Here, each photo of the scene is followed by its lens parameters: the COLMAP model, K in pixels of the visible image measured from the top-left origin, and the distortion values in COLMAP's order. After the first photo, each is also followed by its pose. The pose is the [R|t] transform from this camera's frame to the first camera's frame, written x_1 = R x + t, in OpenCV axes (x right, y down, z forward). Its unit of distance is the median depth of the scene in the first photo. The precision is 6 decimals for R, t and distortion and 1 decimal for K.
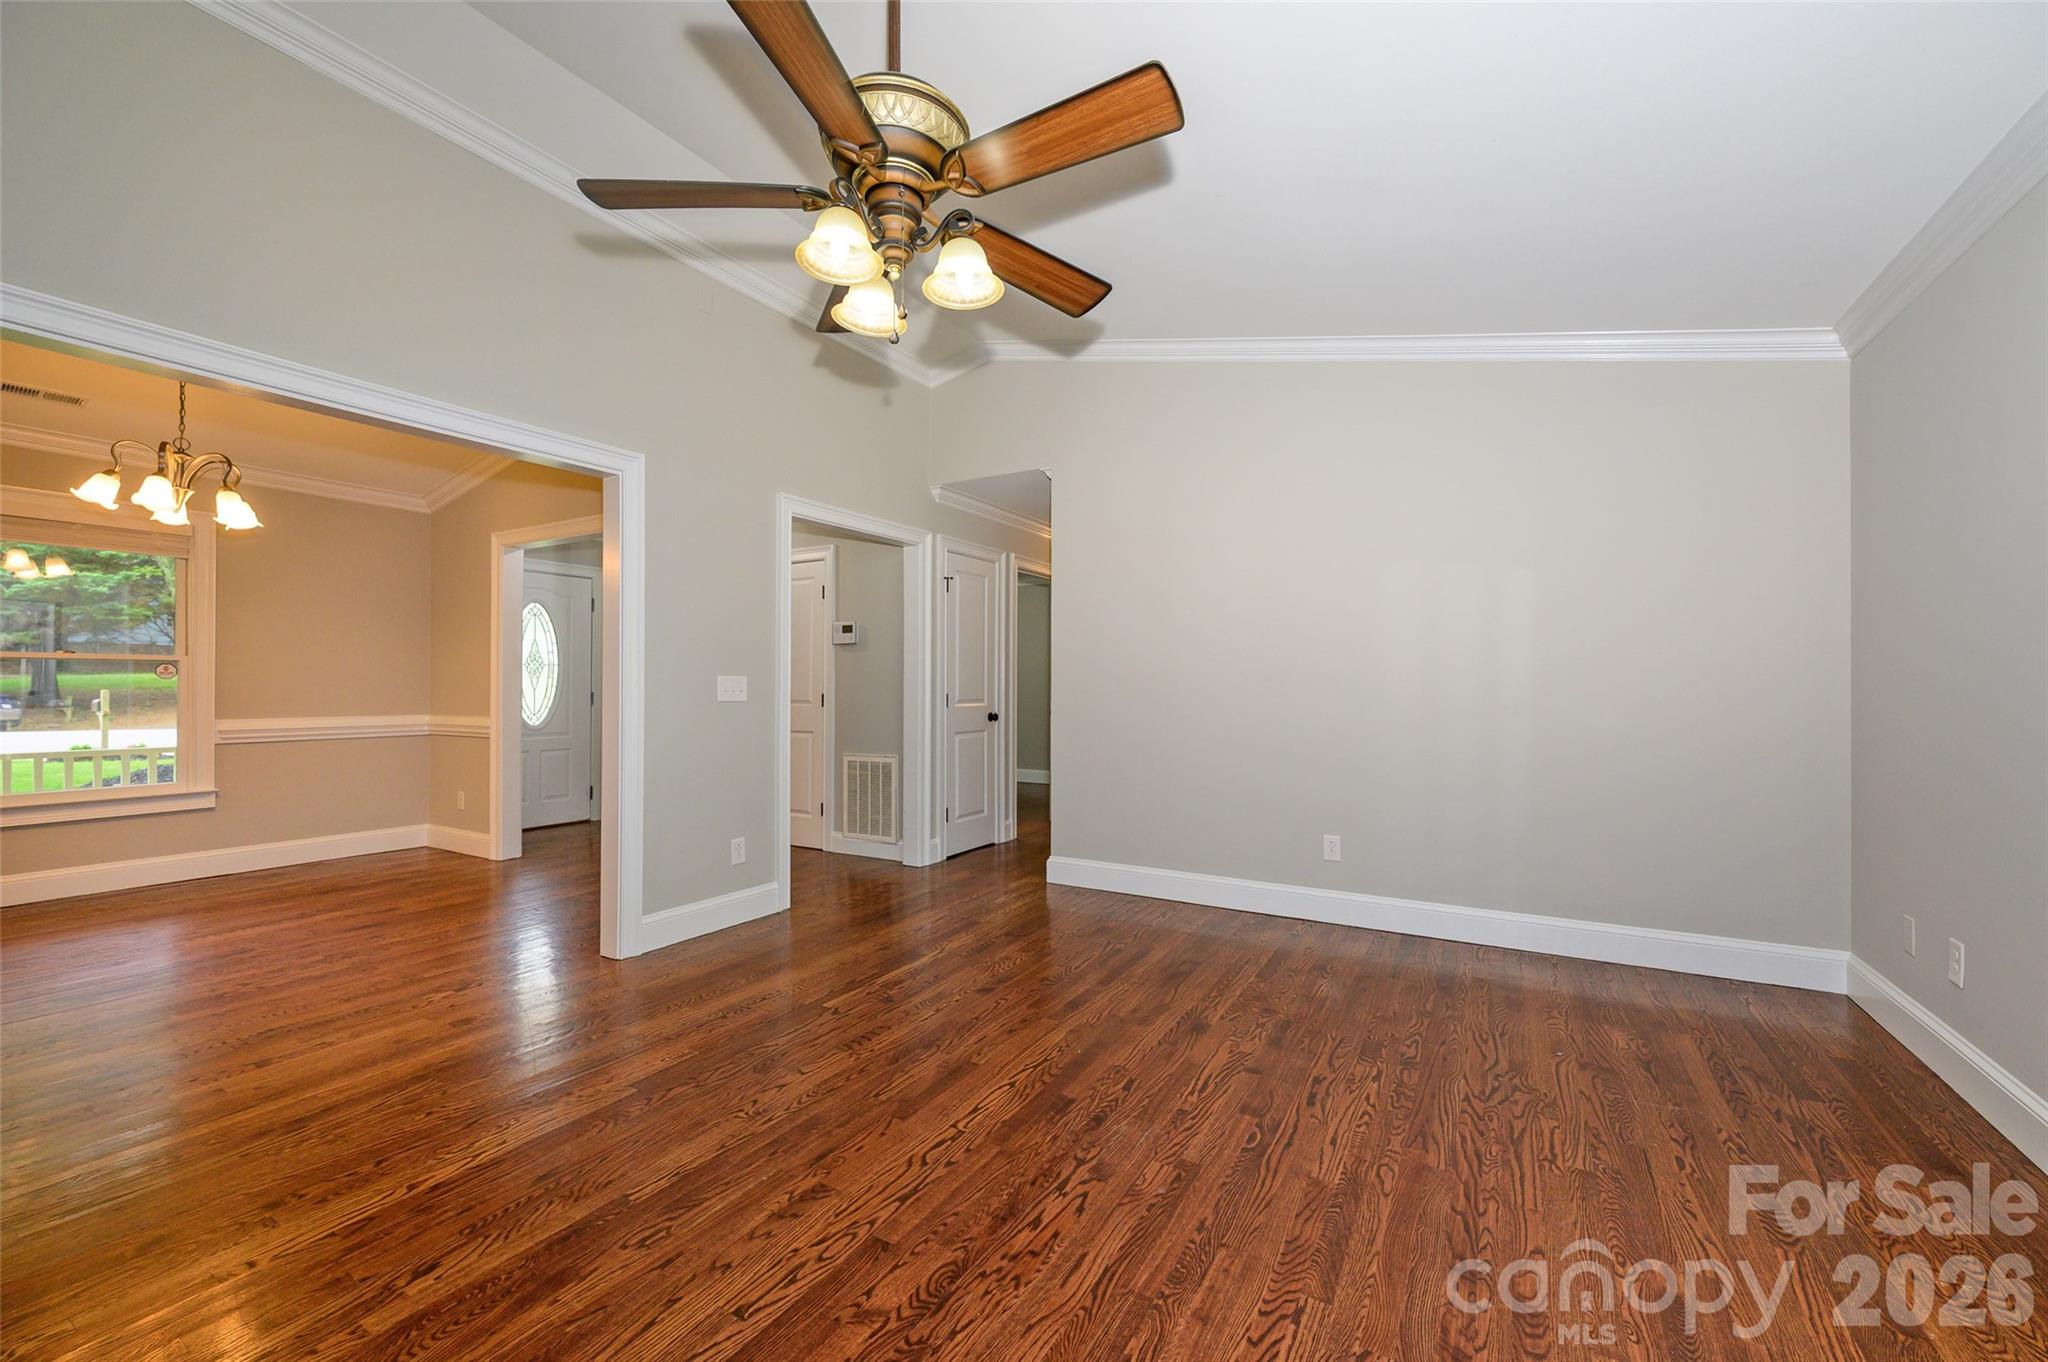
lens RADIAL K [[812.2, 0, 1026.0], [0, 812.2, 684.5], [0, 0, 1]] dist [0.000435, -0.000594]
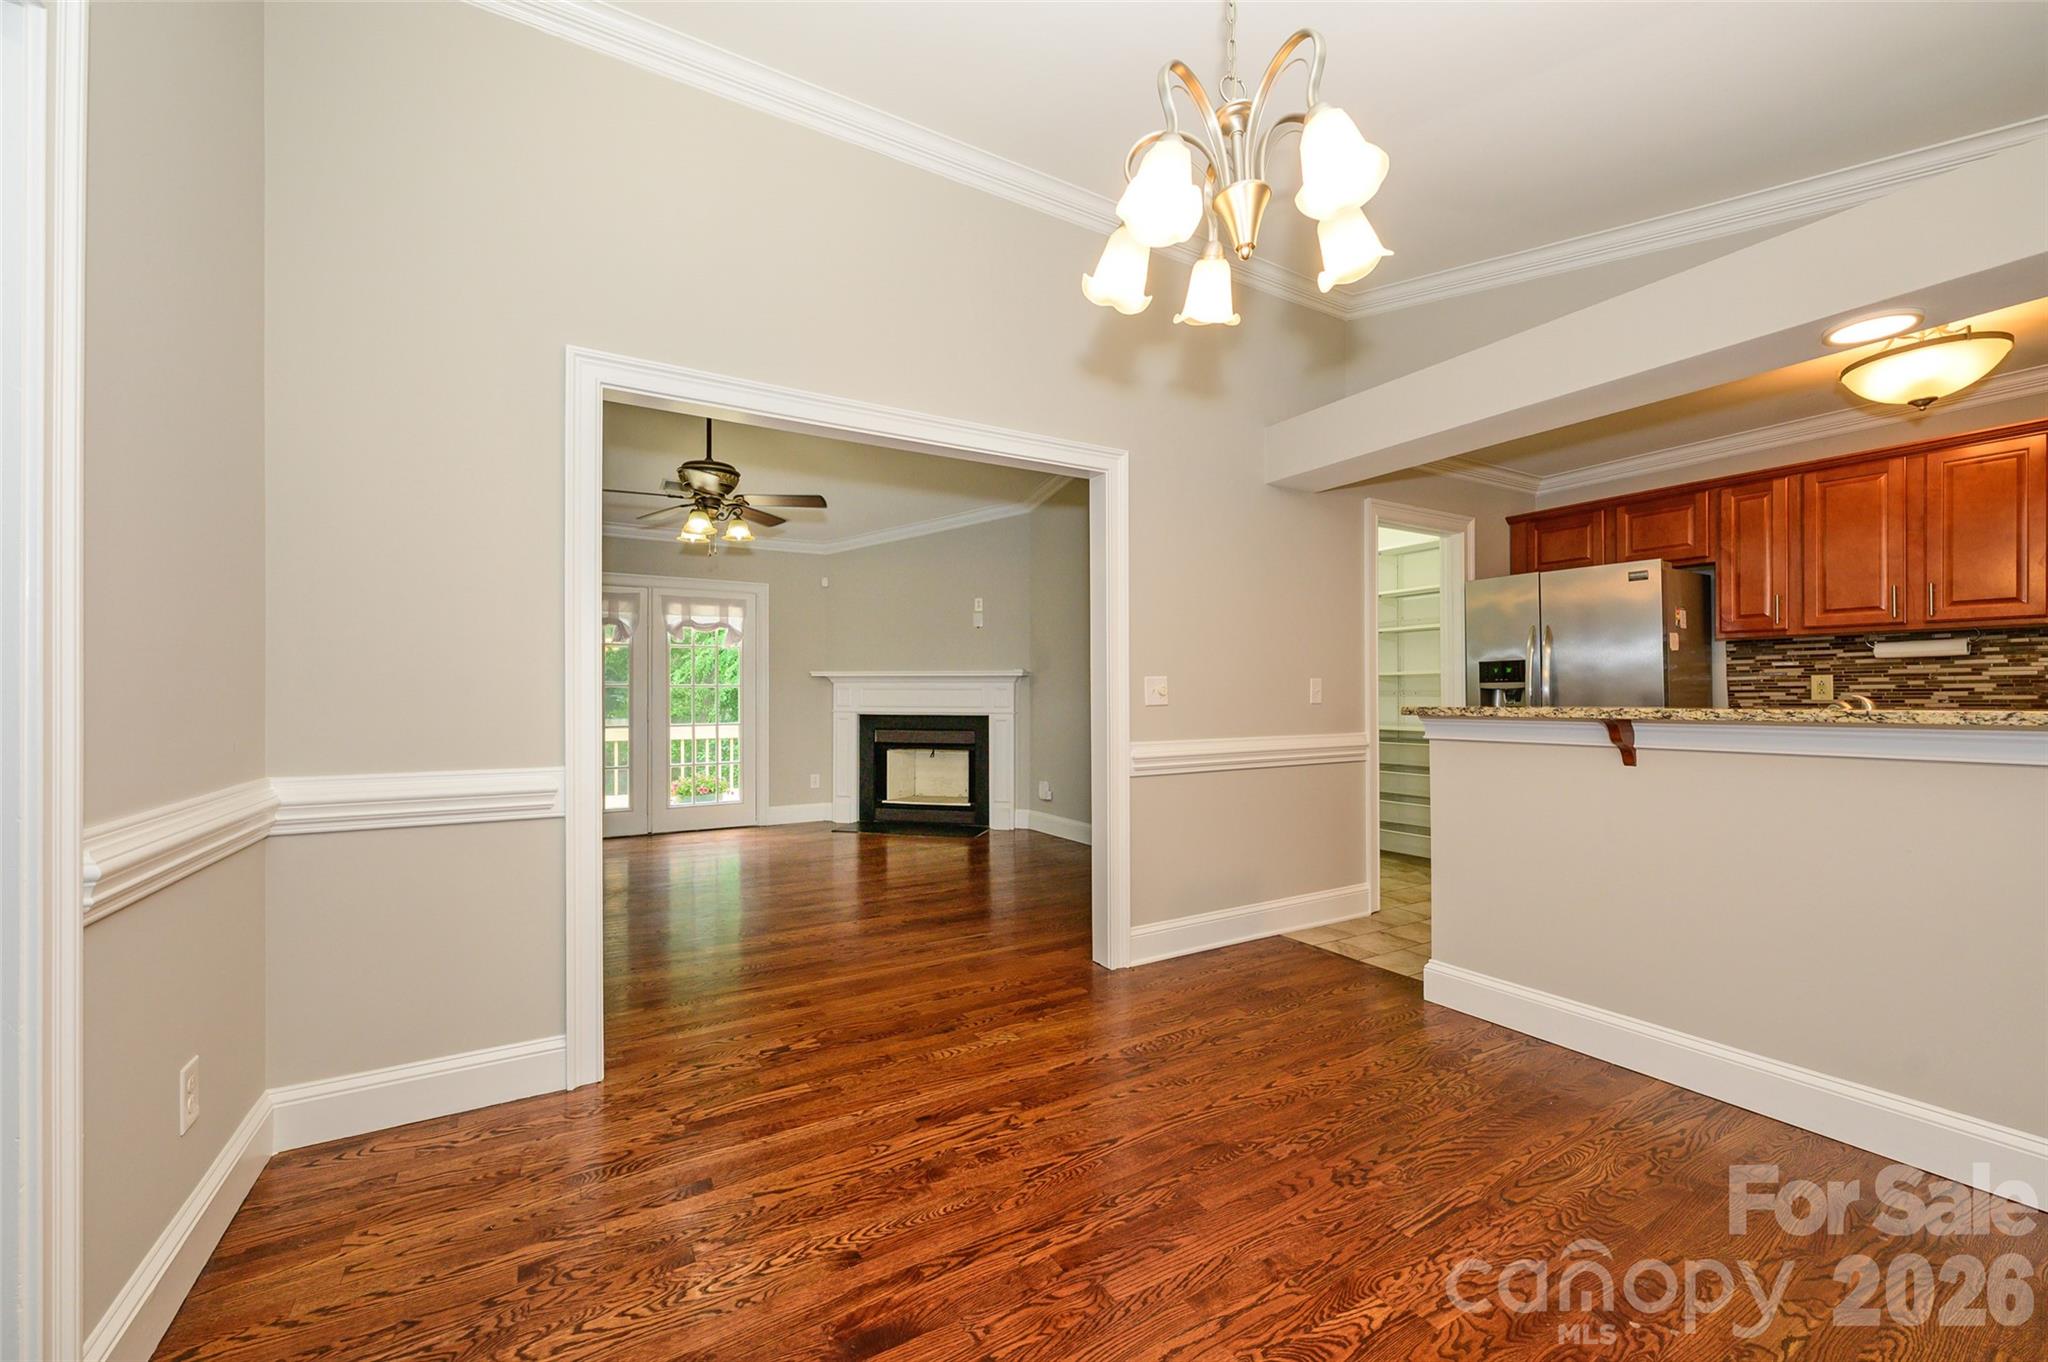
lens RADIAL K [[812.2, 0, 1024.1], [0, 812.2, 685.4], [0, 0, 1]] dist [0.000435, -0.000594]
pose [[-0.878821, 0.002820, 0.477144, -1.552088], [-0.003488, 0.999918, -0.012333, 0.009022], [-0.477140, -0.012503, -0.878739, 1.913010]]
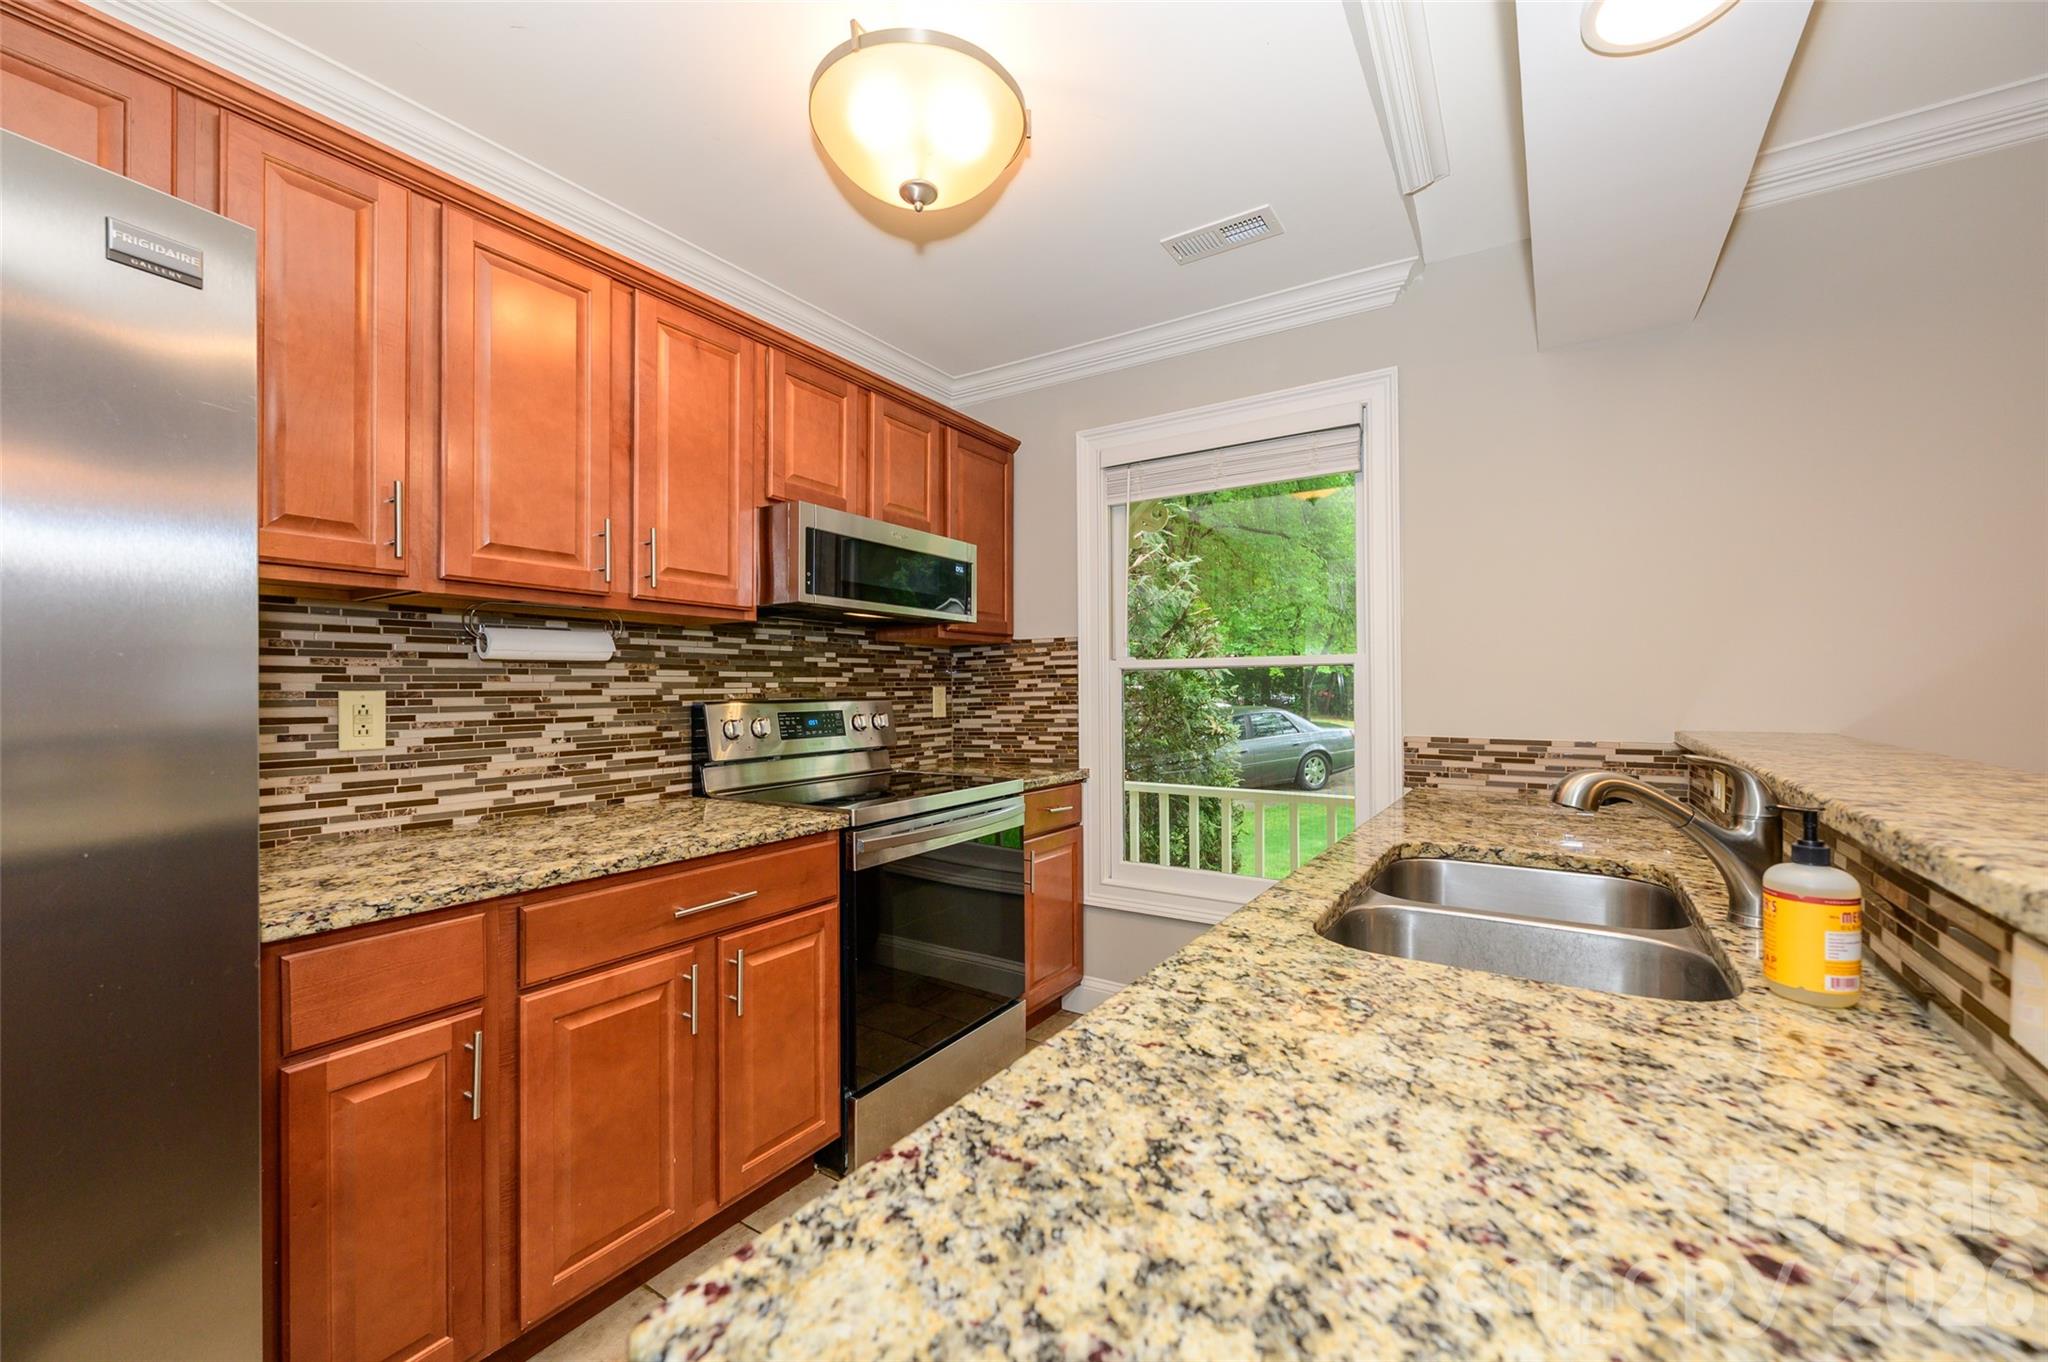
lens RADIAL K [[812.2, 0, 1028.2], [0, 812.2, 686.8], [0, 0, 1]] dist [0.000435, -0.000594]
pose [[-0.041709, -0.008273, -0.999096, -1.505435], [0.010346, 0.999909, -0.008712, -0.026426], [0.999076, -0.010700, -0.041620, 0.443716]]
